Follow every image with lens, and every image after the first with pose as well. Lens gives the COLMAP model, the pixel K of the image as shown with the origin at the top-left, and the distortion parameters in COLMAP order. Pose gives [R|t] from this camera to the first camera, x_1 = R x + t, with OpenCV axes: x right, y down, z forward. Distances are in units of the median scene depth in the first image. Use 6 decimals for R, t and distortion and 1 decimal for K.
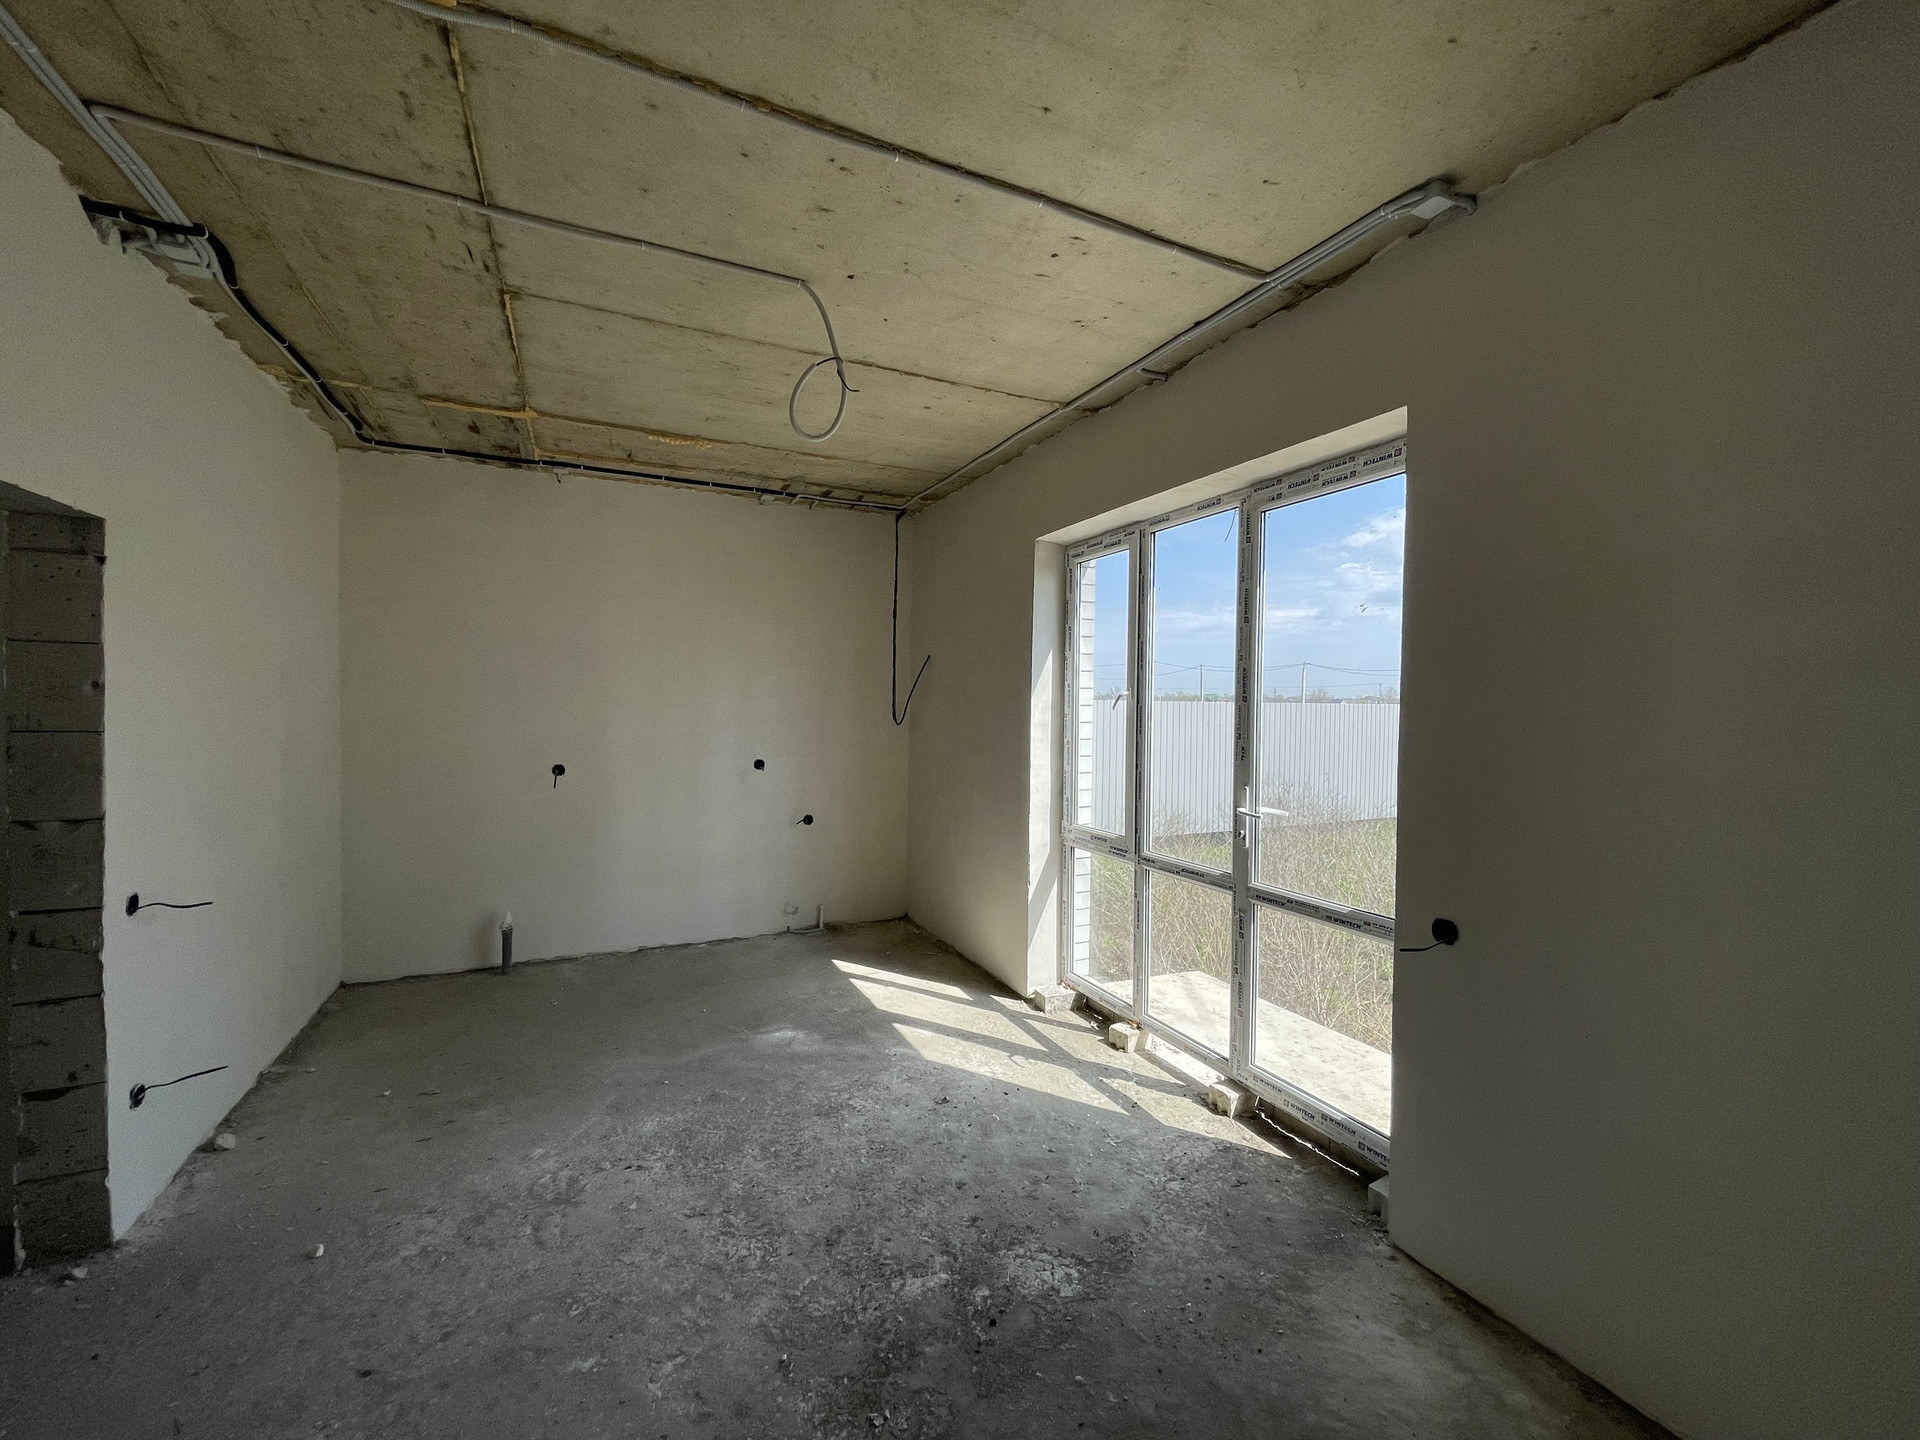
lens RADIAL K [[773.8, 0, 949.5], [0, 773.8, 718.6], [0, 0, 1]] dist [0.001503, 0.000208]
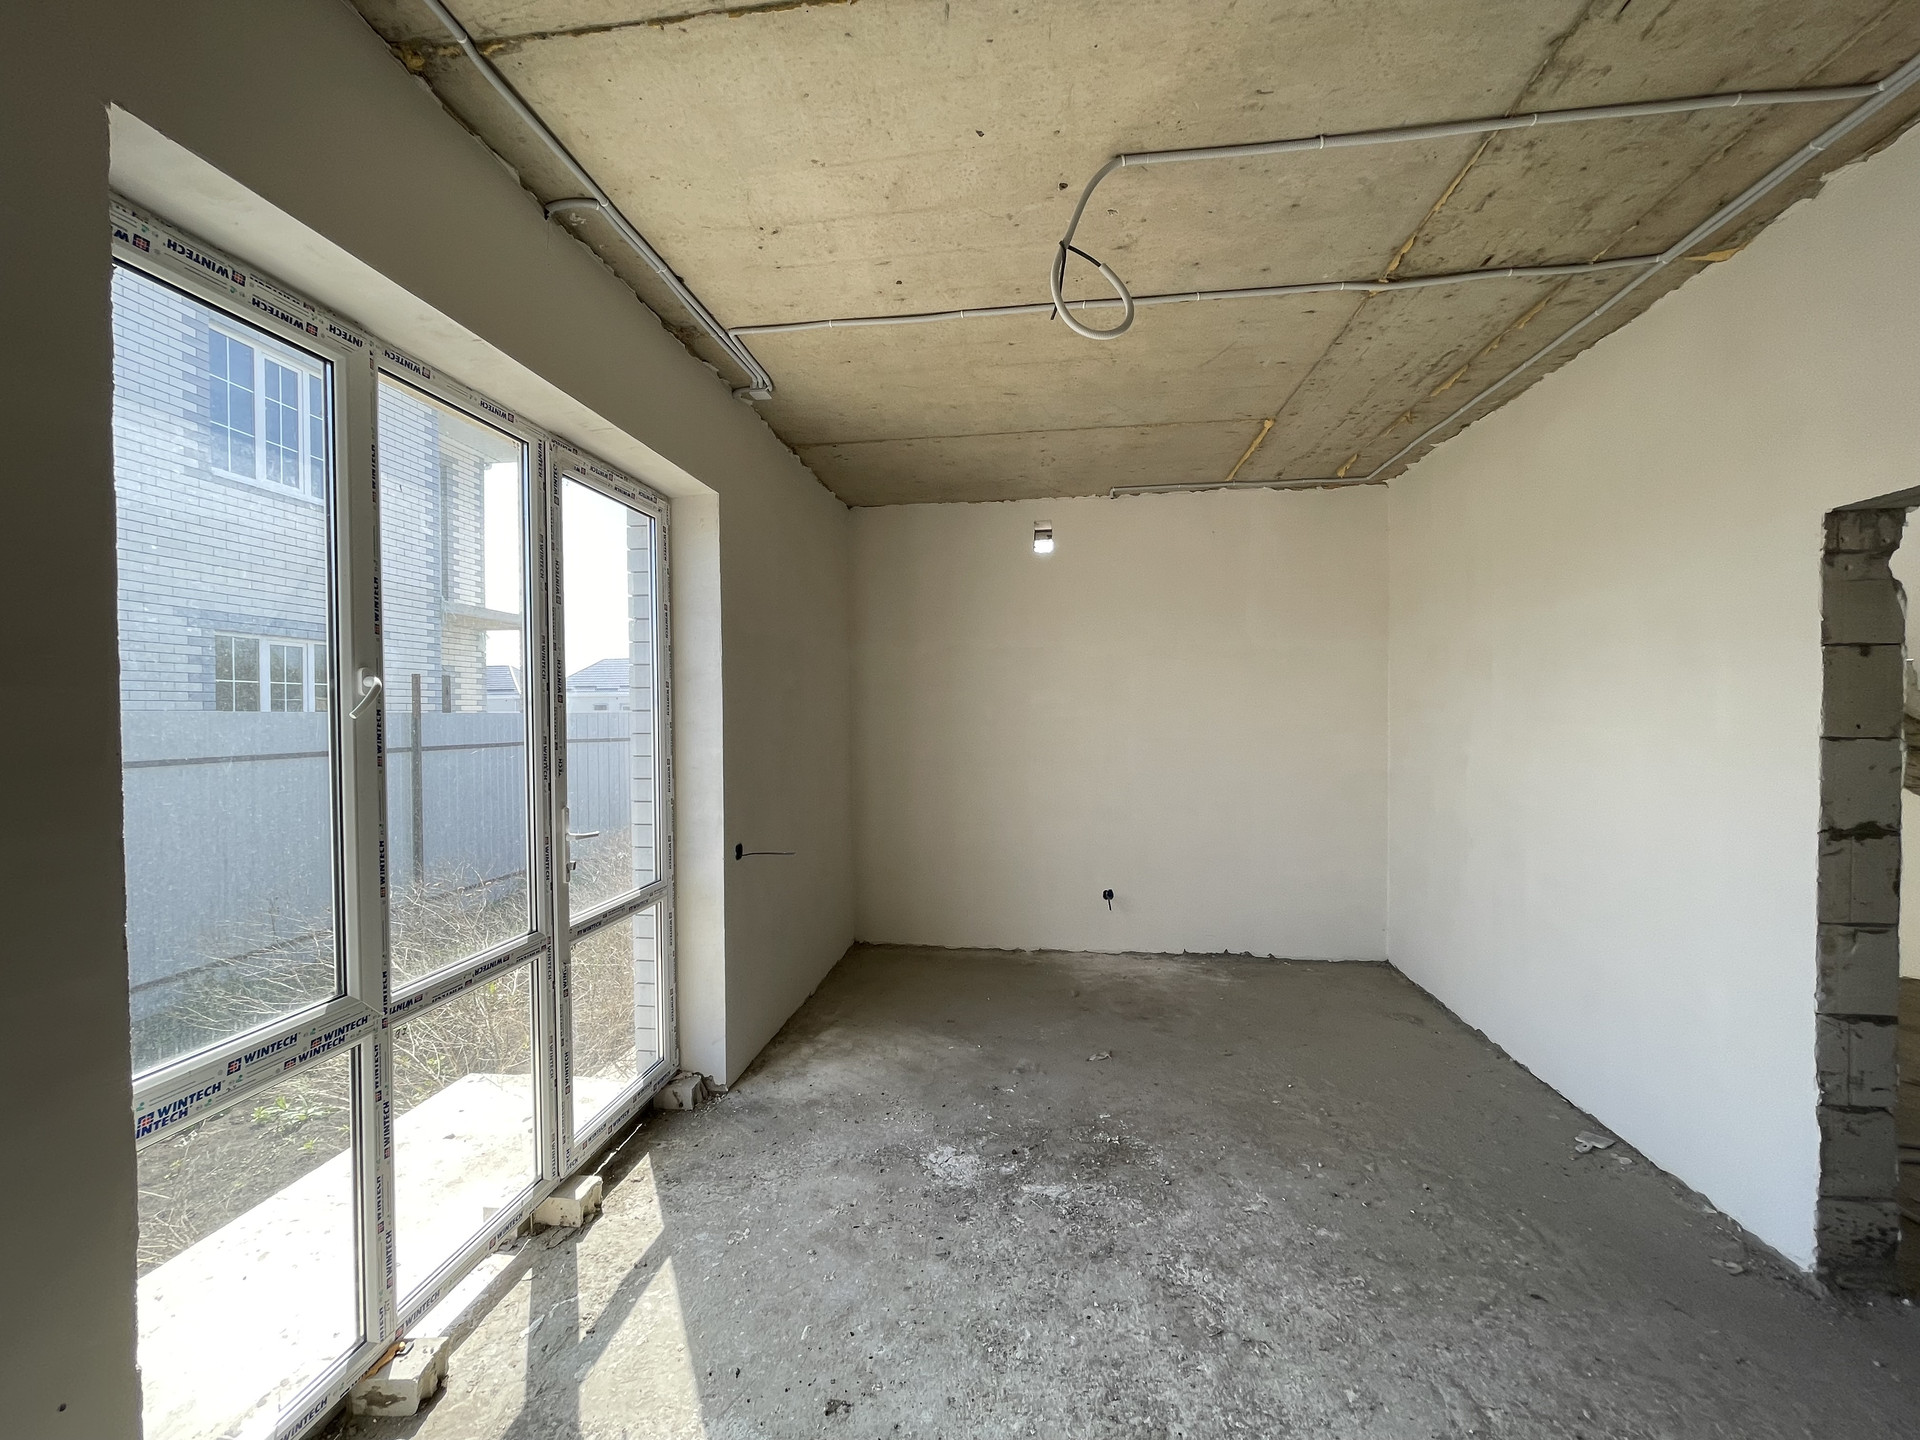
lens RADIAL K [[773.8, 0, 945.1], [0, 773.8, 714.9], [0, 0, 1]] dist [0.001503, 0.000208]
pose [[-0.836948, -0.006564, 0.547243, -0.493622], [0.008816, 0.999637, 0.025473, -0.032085], [-0.547211, 0.026144, -0.836586, 1.836663]]
